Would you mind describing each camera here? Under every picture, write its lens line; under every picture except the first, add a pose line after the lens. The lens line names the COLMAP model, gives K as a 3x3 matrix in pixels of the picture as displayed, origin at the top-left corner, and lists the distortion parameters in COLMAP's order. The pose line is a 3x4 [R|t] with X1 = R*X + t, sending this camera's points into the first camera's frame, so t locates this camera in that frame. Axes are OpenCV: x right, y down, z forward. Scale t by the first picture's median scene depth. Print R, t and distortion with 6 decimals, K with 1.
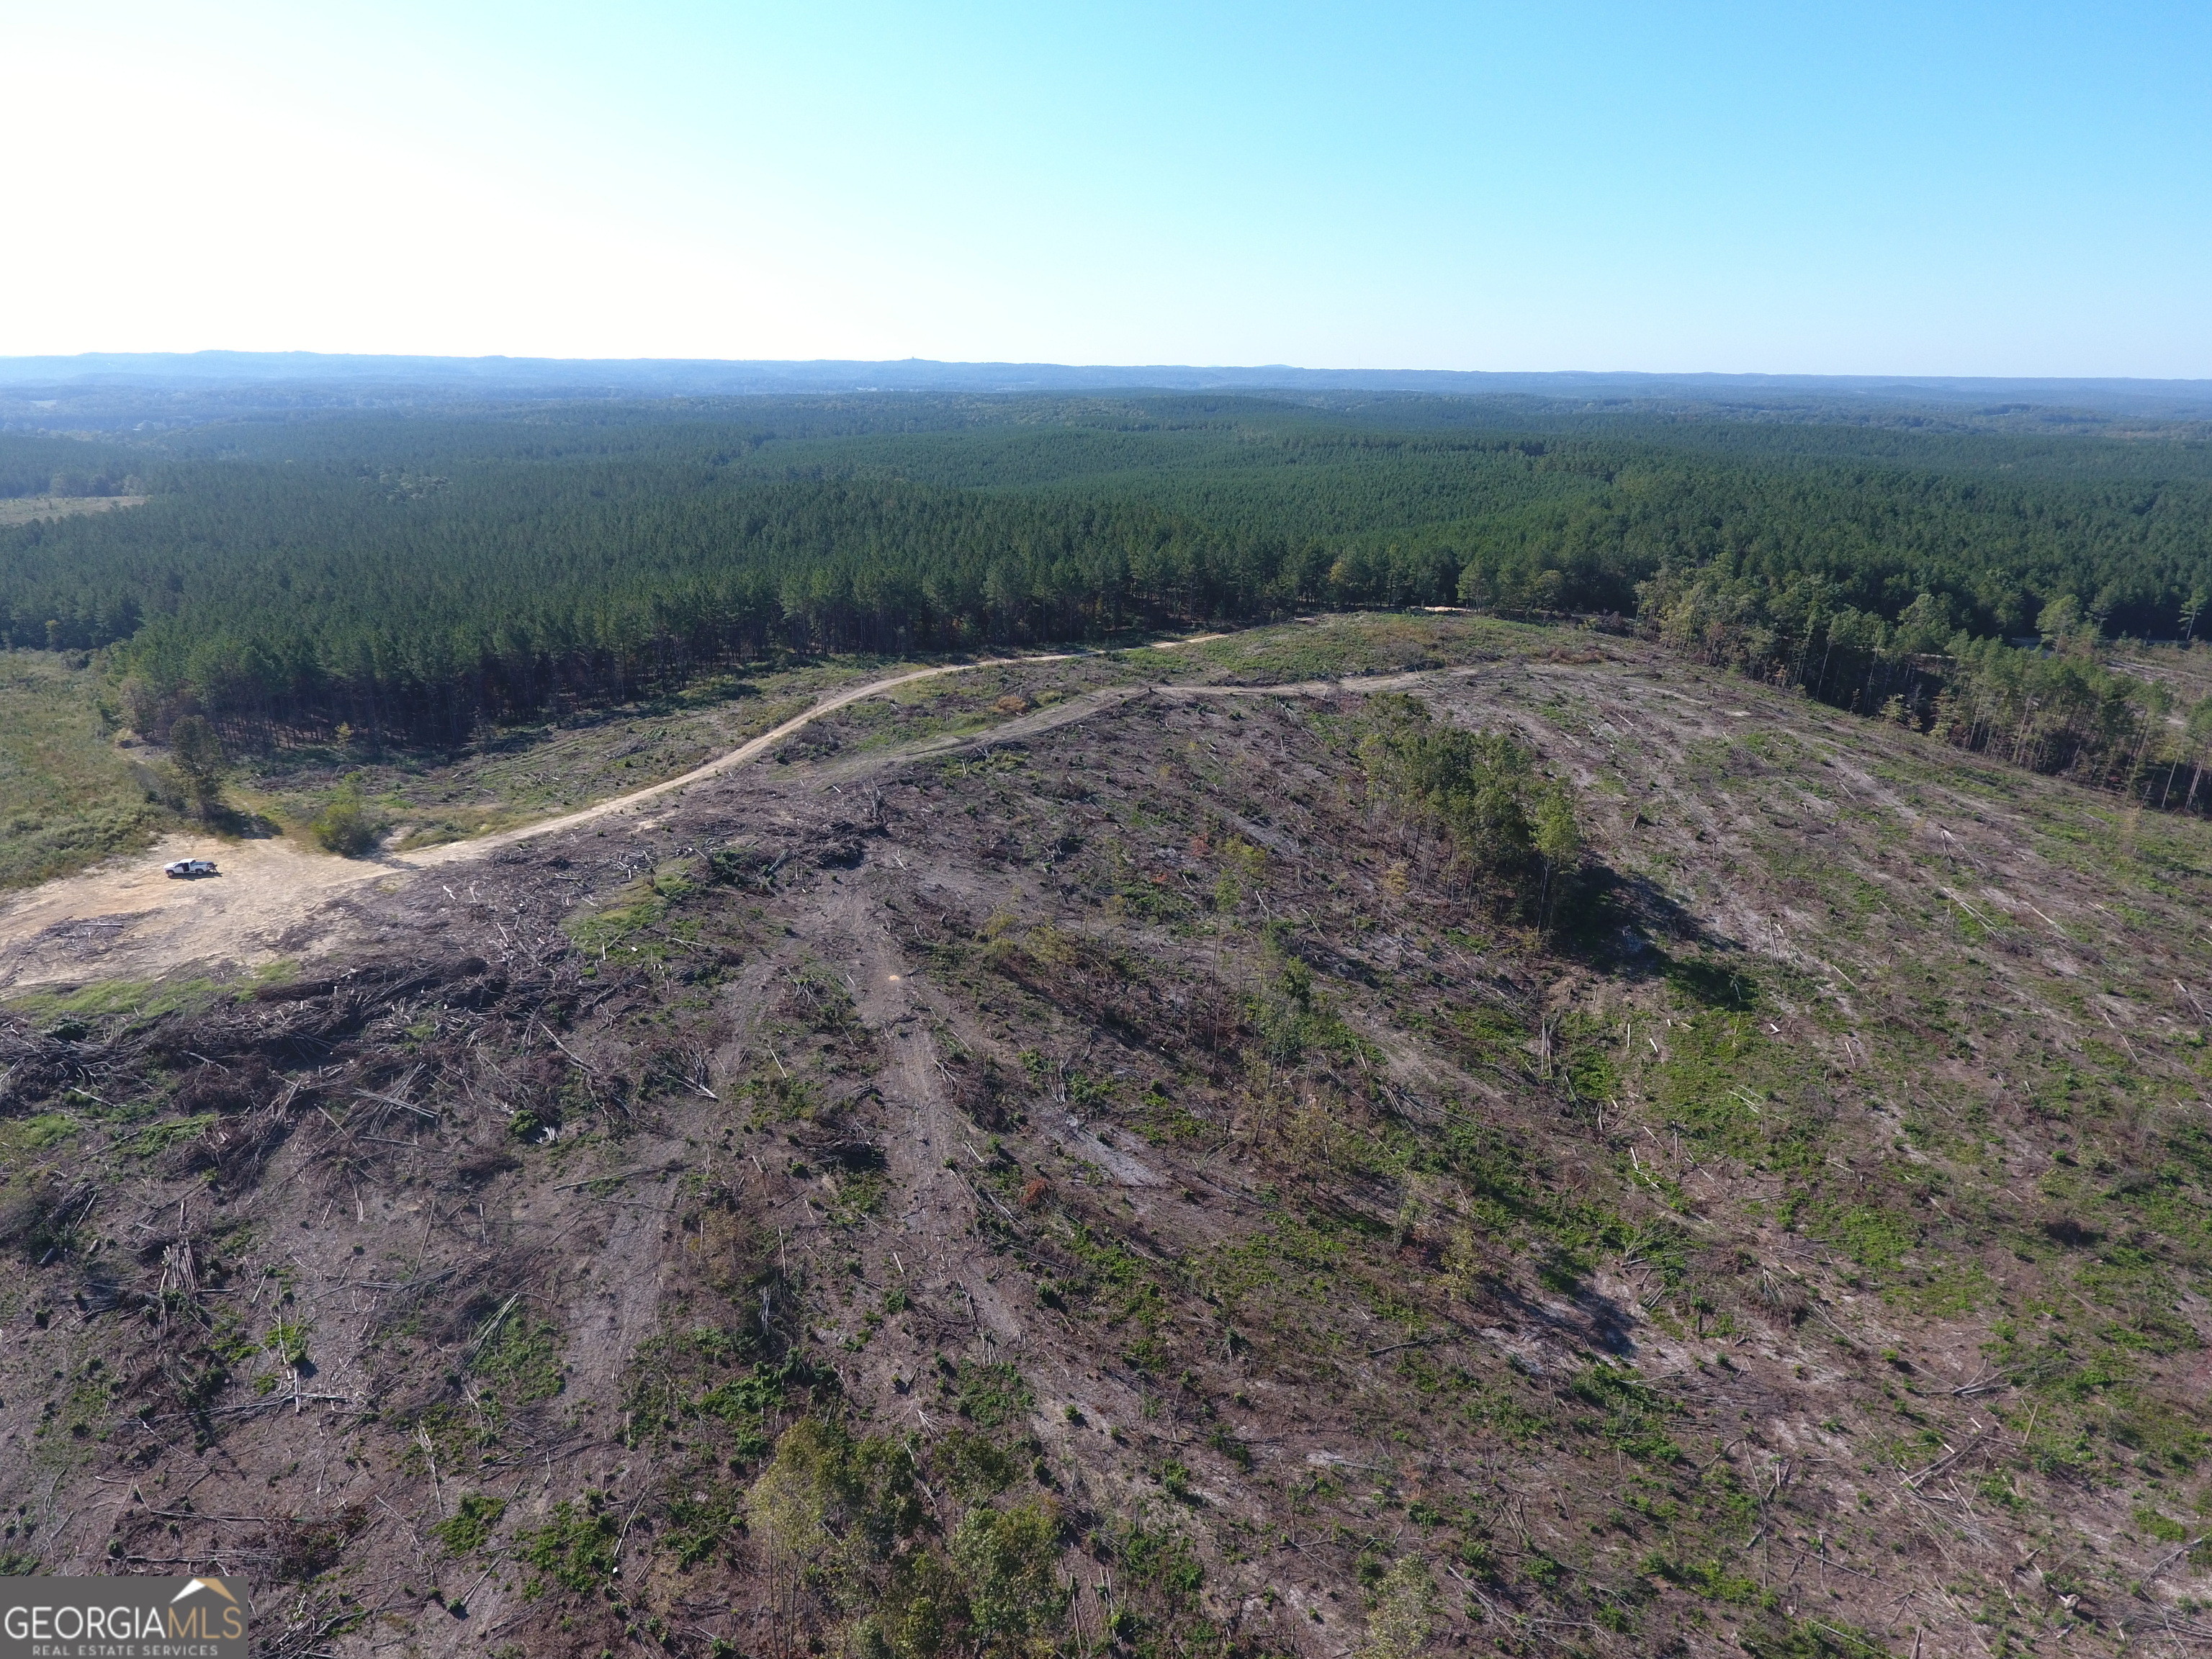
lens RADIAL K [[1293.5, 0, 1082.2], [0, 1293.5, 816.0], [0, 0, 1]] dist [-0.007227, 0.000412]
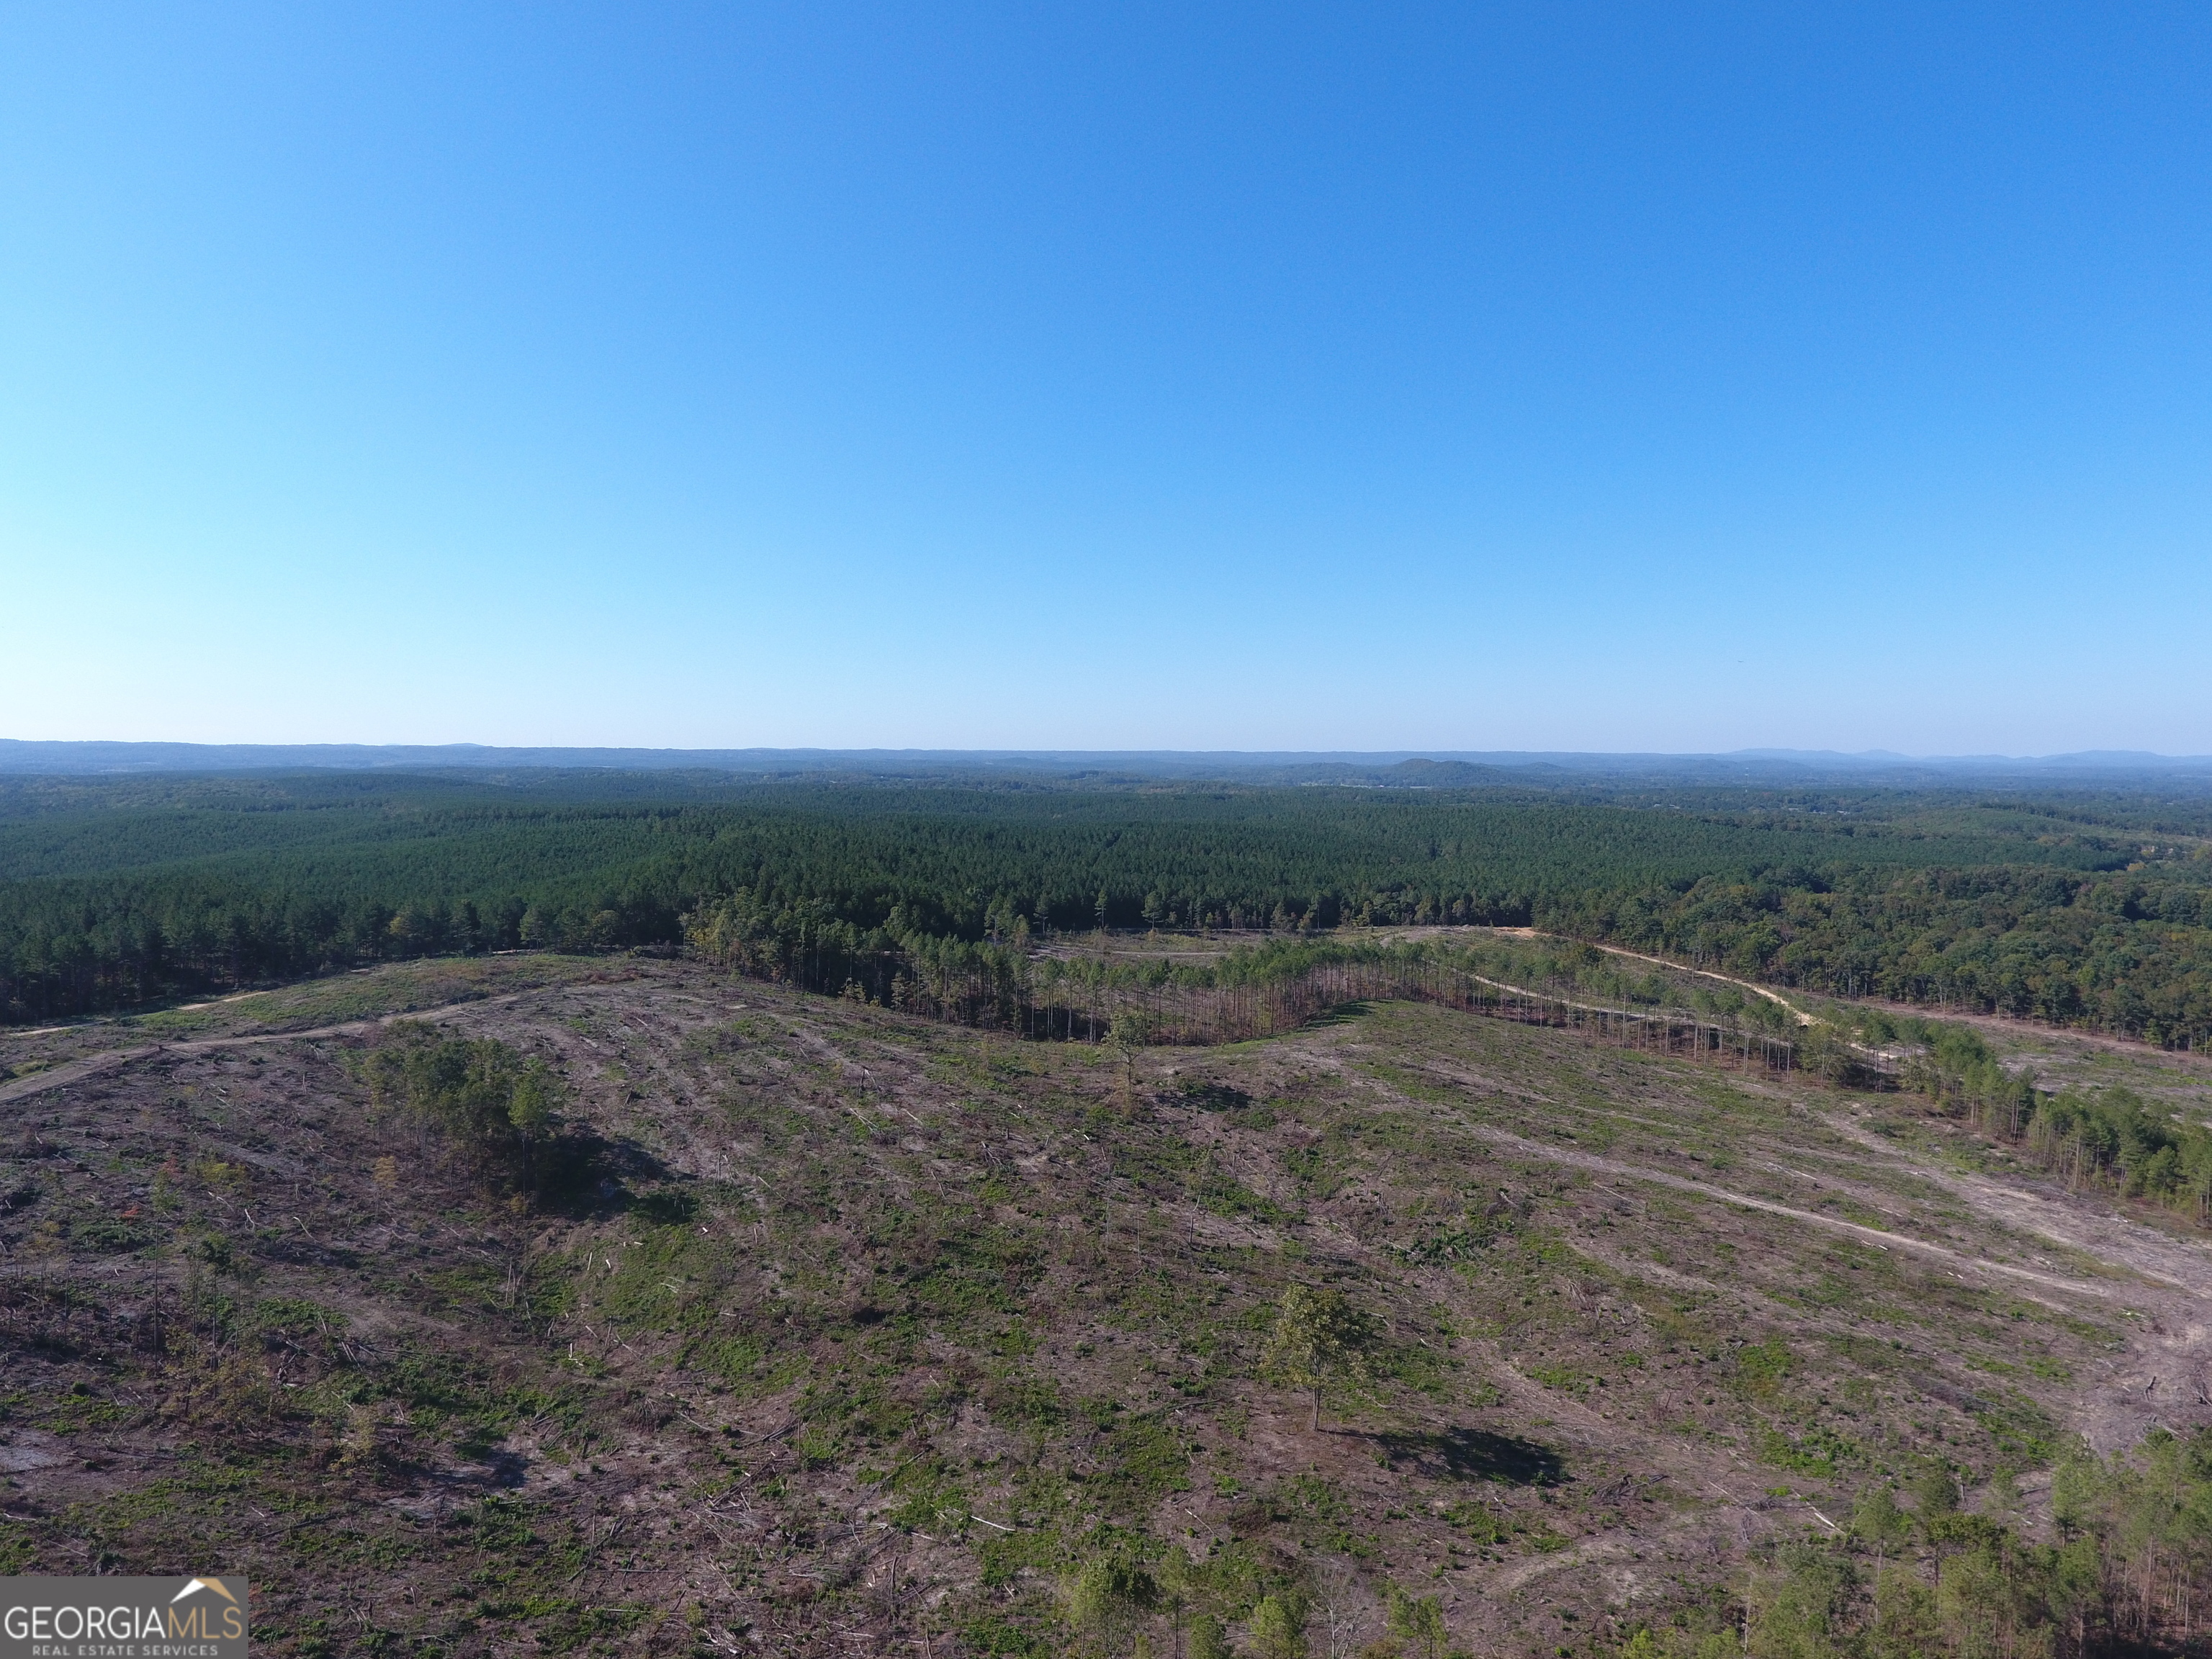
lens RADIAL K [[1293.5, 0, 1080.9], [0, 1293.5, 817.3], [0, 0, 1]] dist [-0.007227, 0.000412]
pose [[0.834416, -0.032024, 0.550204, 0.143423], [0.182023, 0.958305, -0.220272, 0.114813], [-0.520209, 0.283948, 0.805454, -0.334297]]
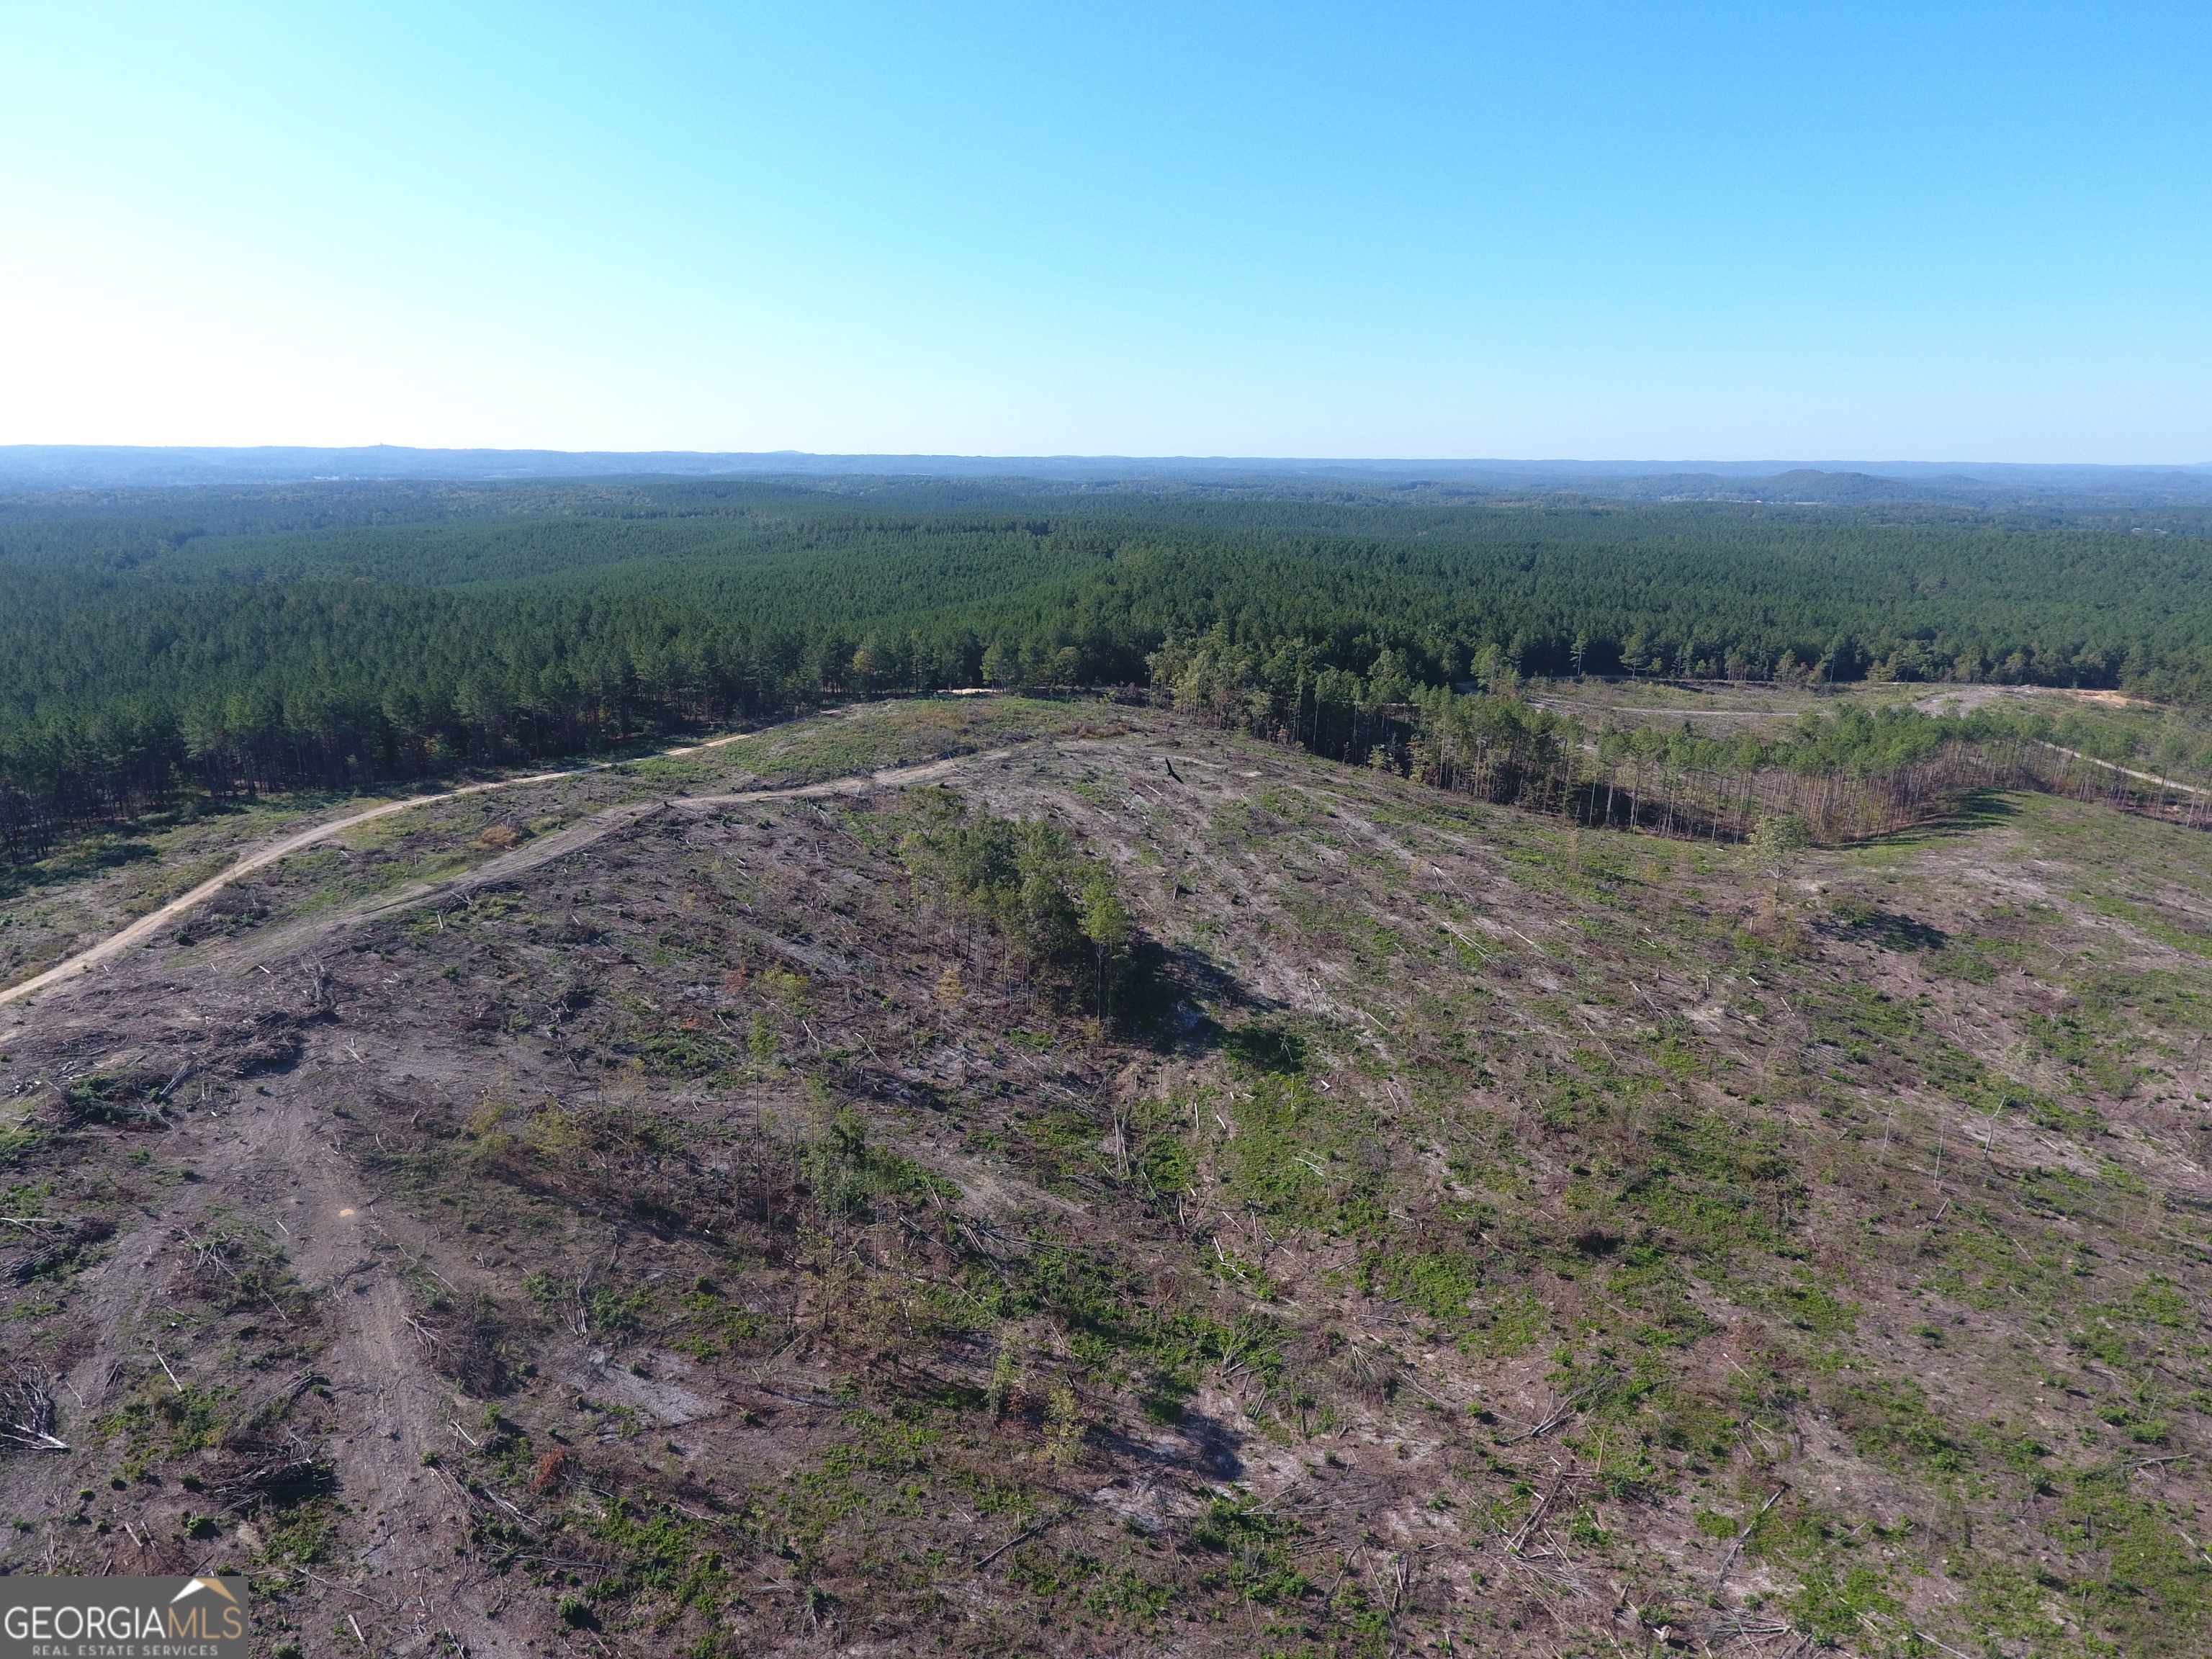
lens RADIAL K [[1293.5, 0, 1081.1], [0, 1293.5, 815.9], [0, 0, 1]] dist [-0.007227, 0.000412]
pose [[0.937146, -0.095302, 0.335671, 0.028469], [0.115353, 0.992508, -0.040261, -0.026778], [-0.329319, 0.076451, 0.941119, 0.076753]]
